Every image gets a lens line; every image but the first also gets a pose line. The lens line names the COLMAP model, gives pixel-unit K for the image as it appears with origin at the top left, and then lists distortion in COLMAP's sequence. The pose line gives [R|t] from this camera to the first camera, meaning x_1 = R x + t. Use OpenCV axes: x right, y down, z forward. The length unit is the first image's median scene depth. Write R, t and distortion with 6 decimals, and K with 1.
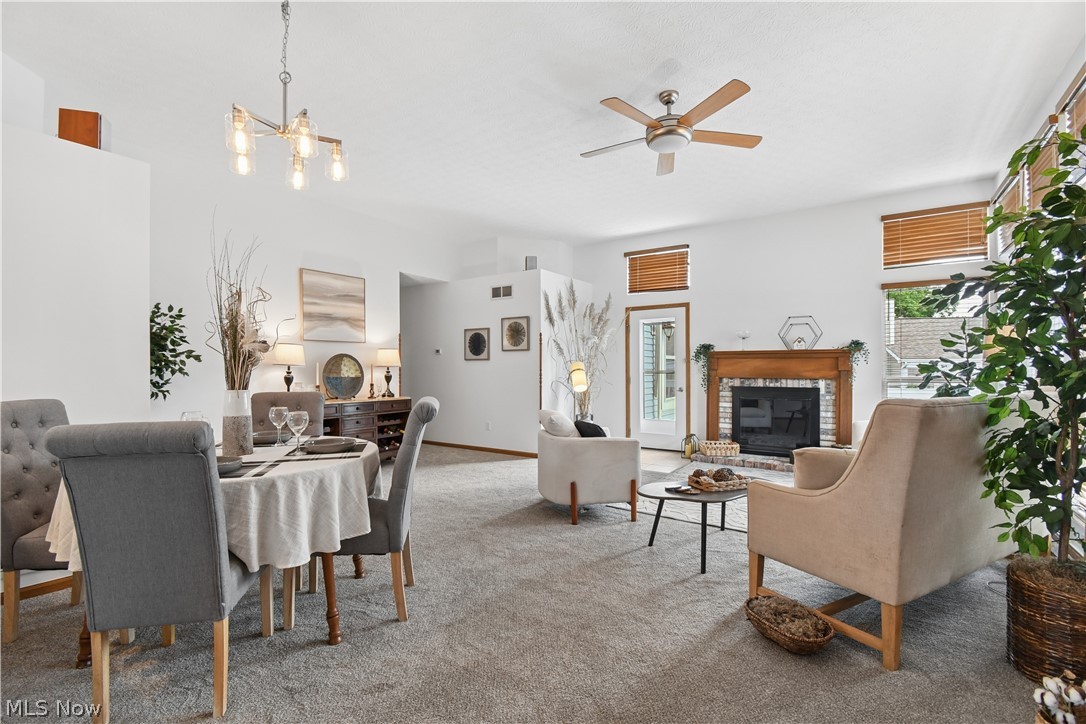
lens RADIAL K [[485.8, 0, 538.0], [0, 485.8, 372.2], [0, 0, 1]] dist [-0.000097, -0.014892]
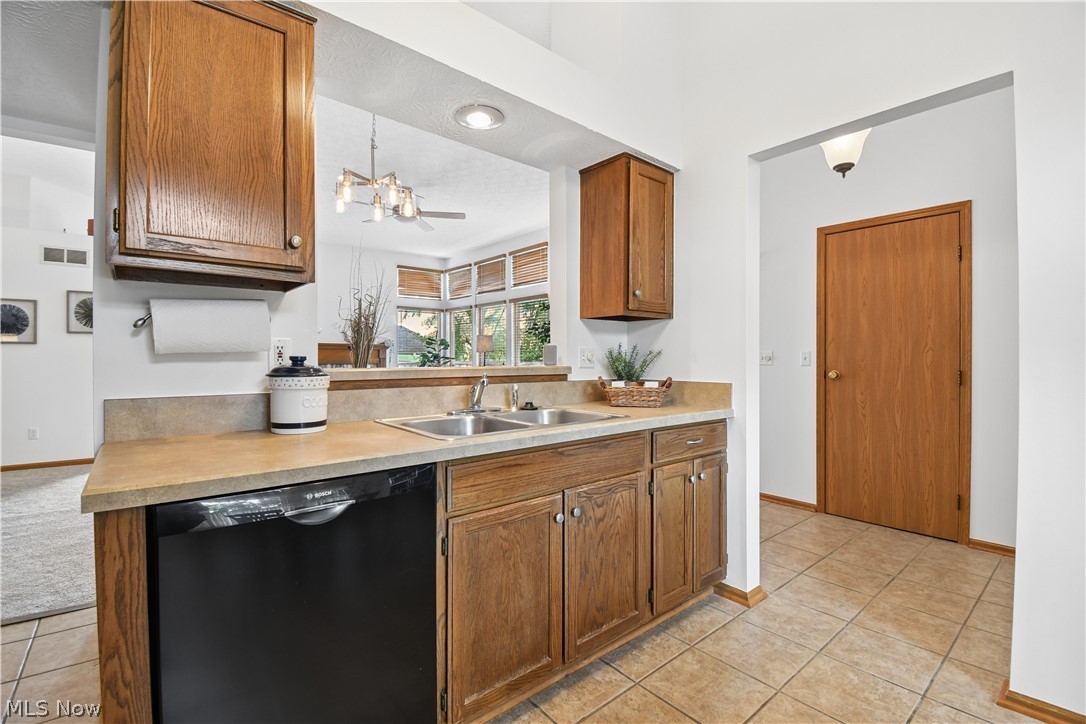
lens RADIAL K [[485.8, 0, 545.0], [0, 485.8, 360.4], [0, 0, 1]] dist [-0.000097, -0.014892]
pose [[0.261226, -0.002943, 0.965273, -0.781283], [0.004944, 0.999986, 0.001711, 0.003663], [-0.965265, 0.004325, 0.261237, 0.083108]]
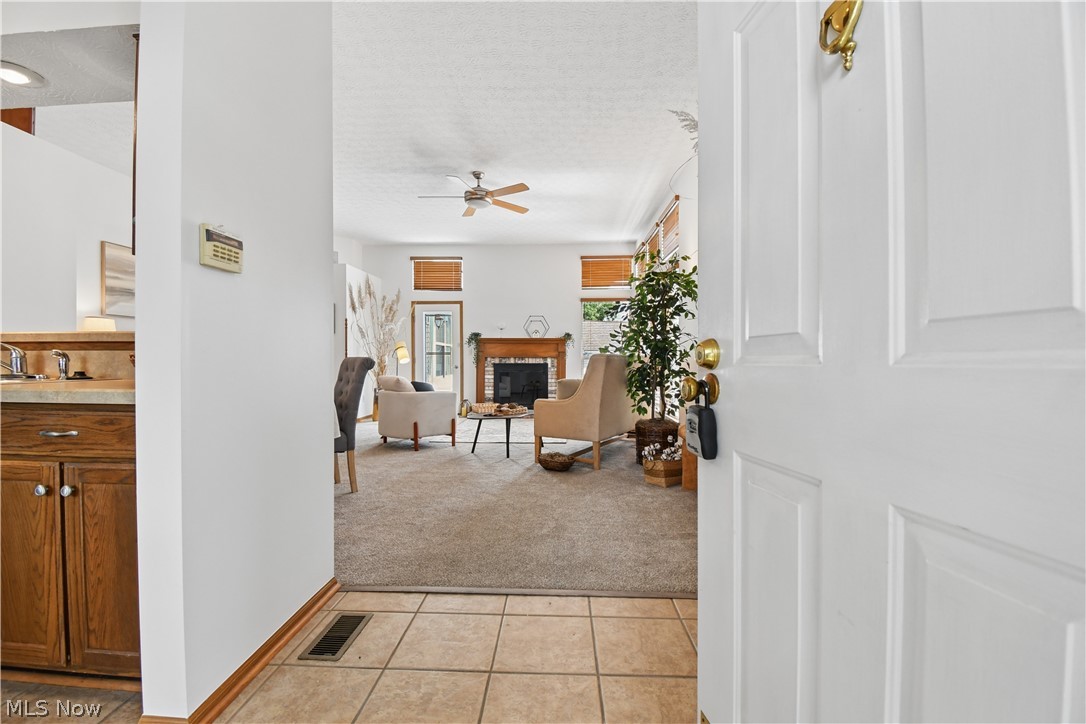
lens RADIAL K [[485.8, 0, 550.5], [0, 485.8, 362.1], [0, 0, 1]] dist [-0.000097, -0.014892]
pose [[0.837326, -0.000156, 0.546703, -0.260745], [0.003328, 0.999983, -0.004813, 0.037684], [-0.546693, 0.005849, 0.837313, -0.299550]]
